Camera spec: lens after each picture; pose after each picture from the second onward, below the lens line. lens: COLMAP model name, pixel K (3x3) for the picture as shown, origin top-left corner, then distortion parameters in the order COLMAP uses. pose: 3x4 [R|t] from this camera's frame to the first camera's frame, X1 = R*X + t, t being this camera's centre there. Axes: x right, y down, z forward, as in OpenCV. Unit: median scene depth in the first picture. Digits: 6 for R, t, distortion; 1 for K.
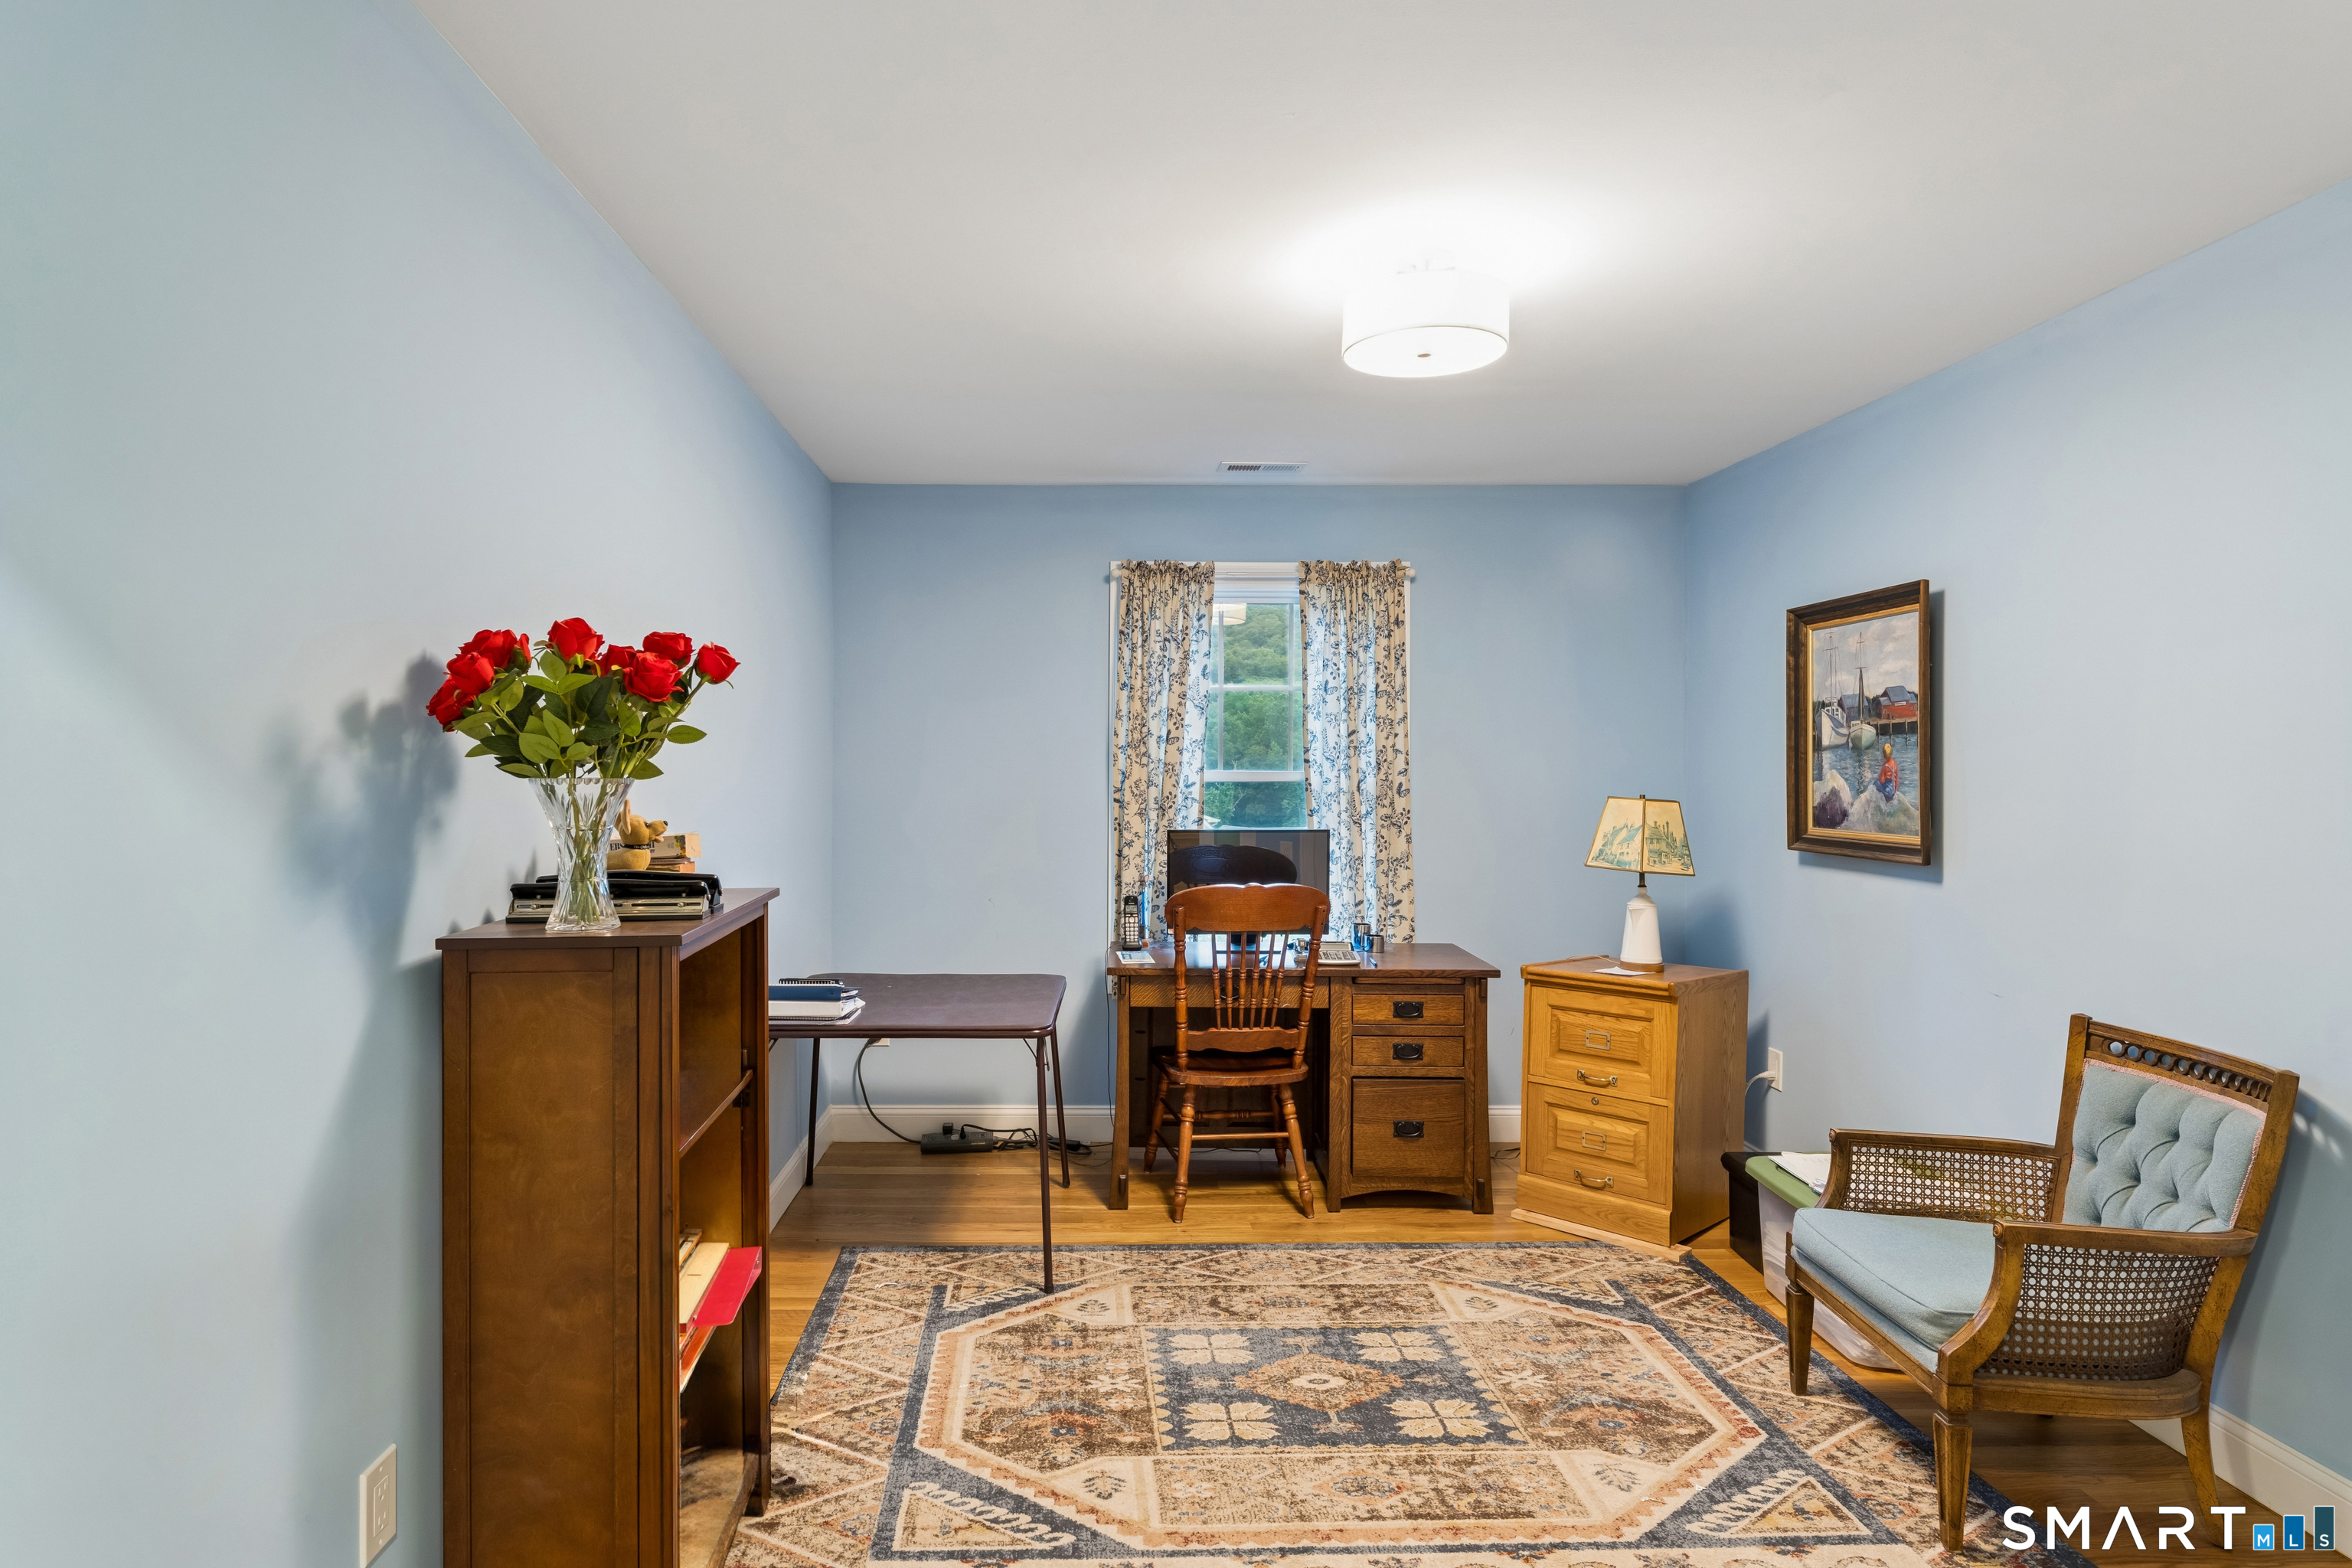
lens RADIAL K [[1152.7, 0, 1170.3], [0, 1152.7, 782.8], [0, 0, 1]] dist [-0.000058, 0.000000]
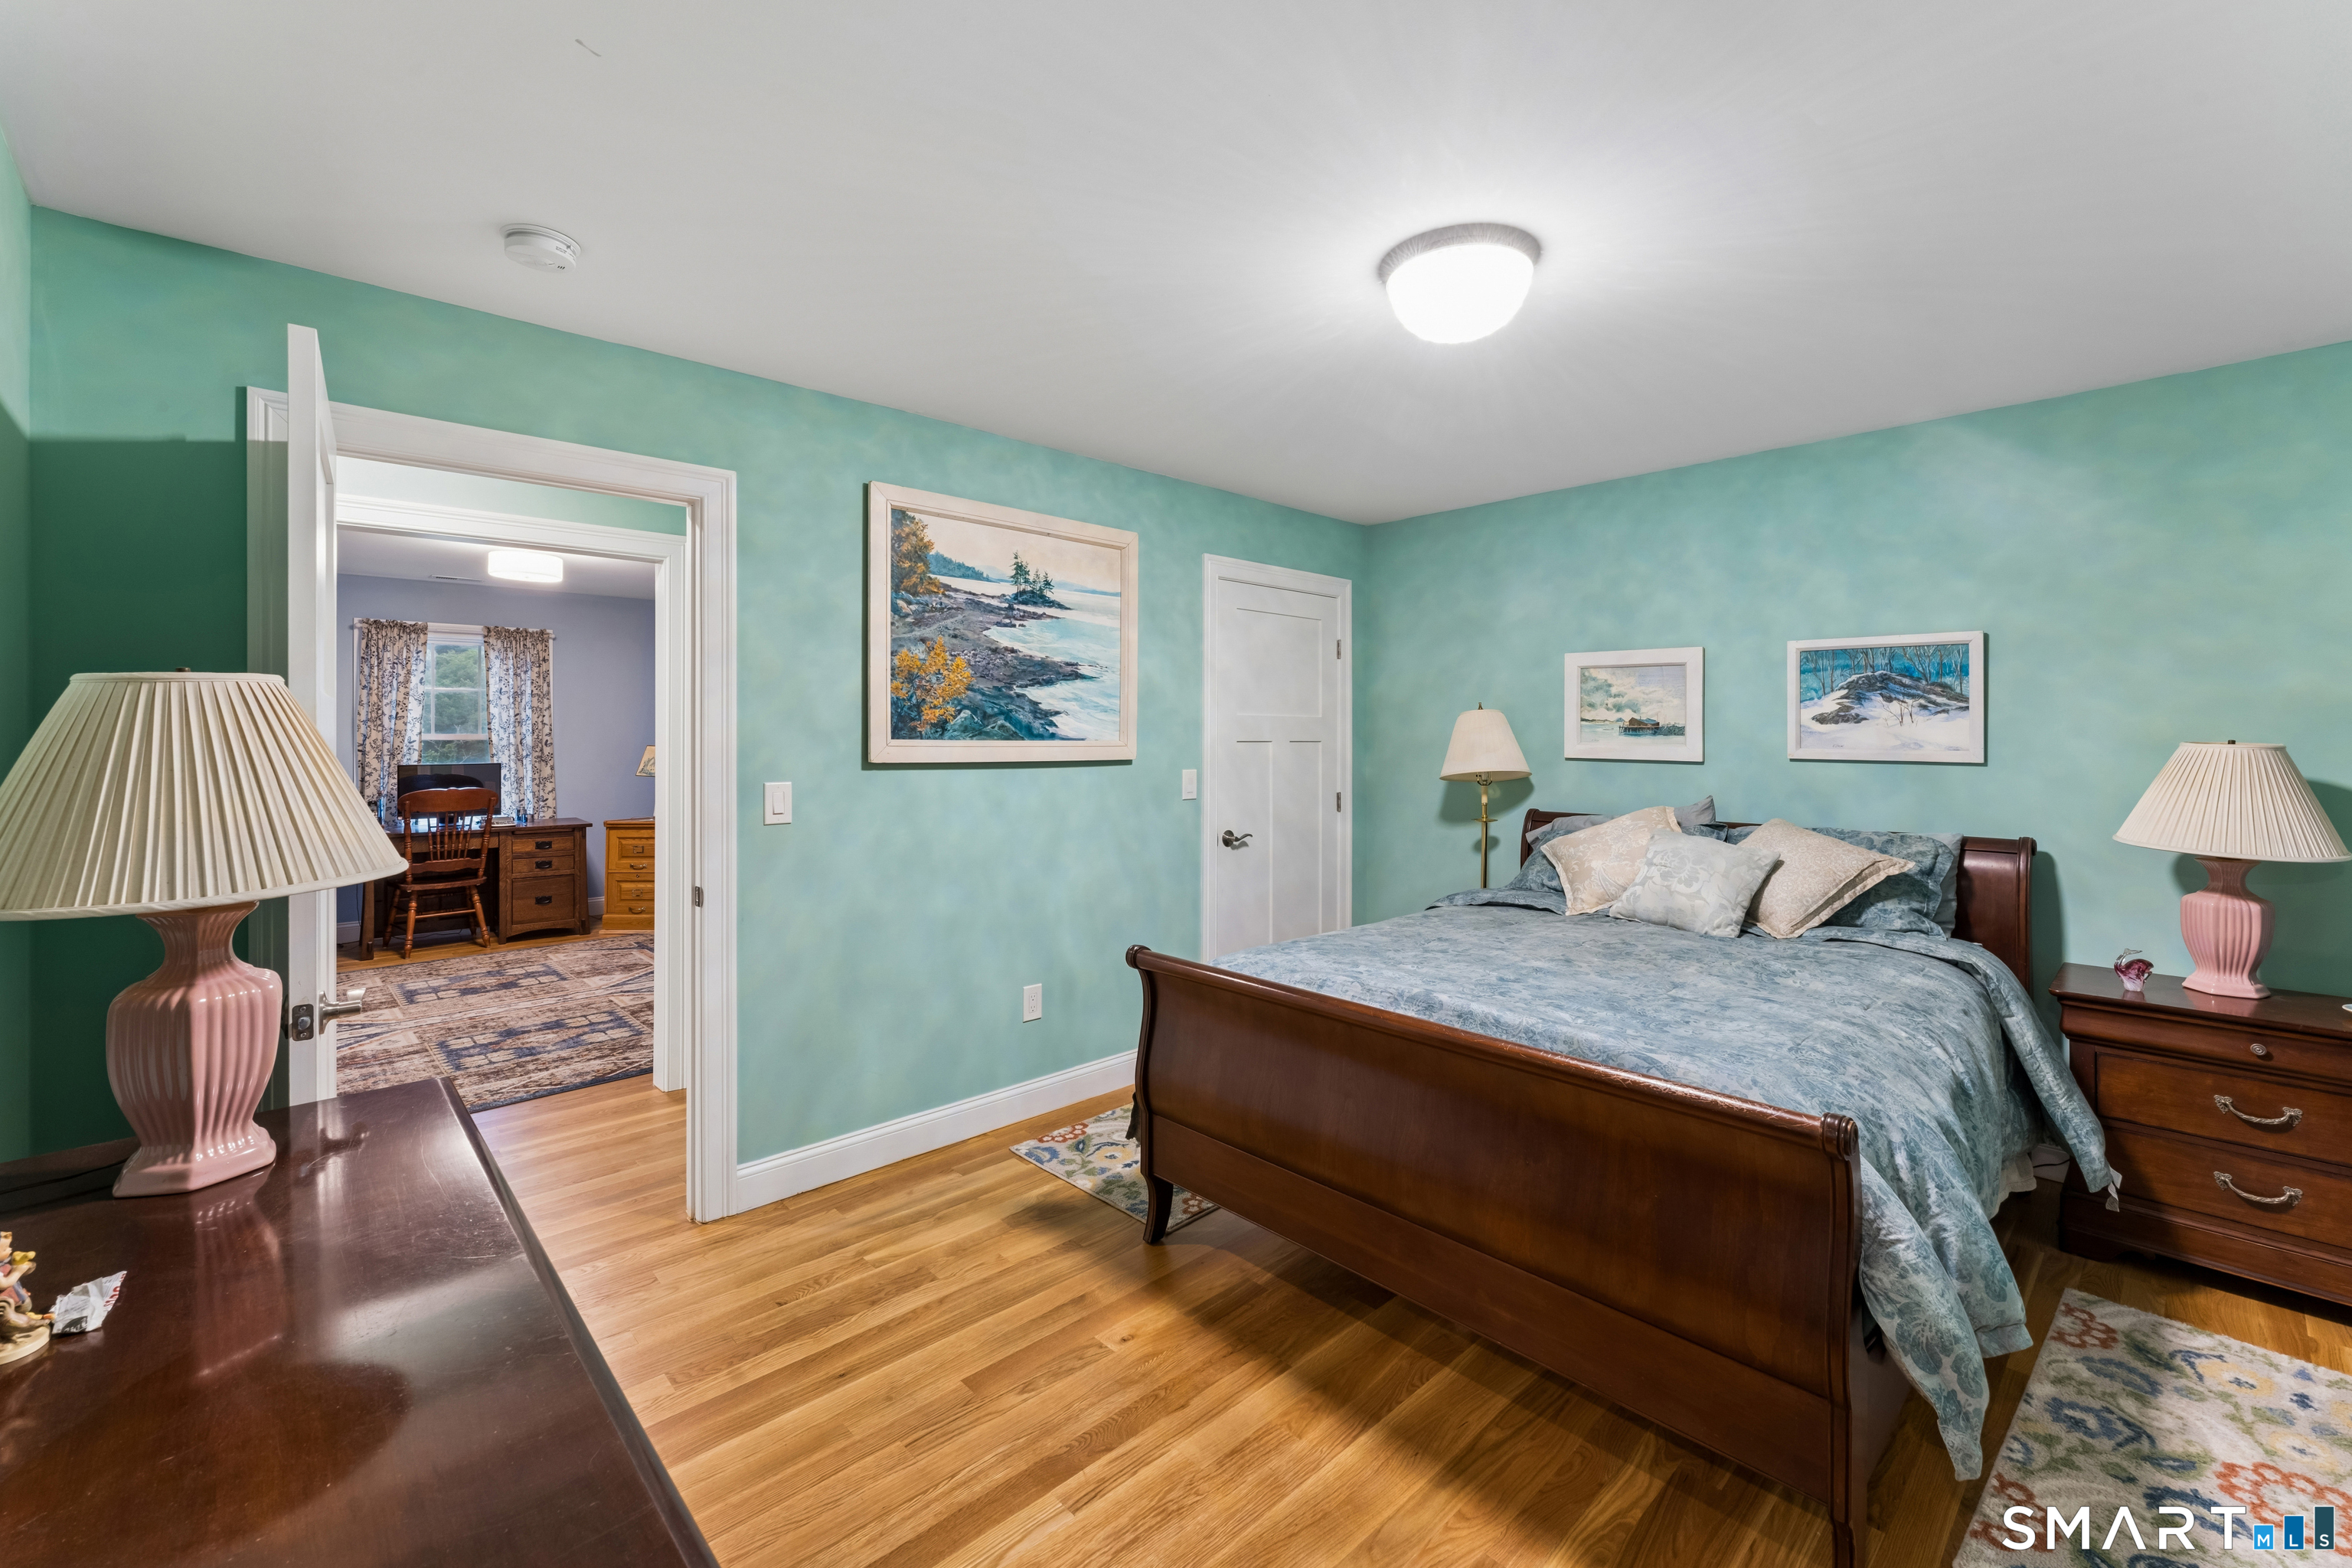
lens RADIAL K [[981.0, 0, 1205.4], [0, 981.0, 736.3], [0, 0, 1]] dist [-0.001298, -0.000381]
pose [[0.761360, -0.005022, 0.648310, -0.035044], [0.007708, 0.999969, -0.001305, 0.005212], [-0.648284, 0.005991, 0.761375, -1.088796]]
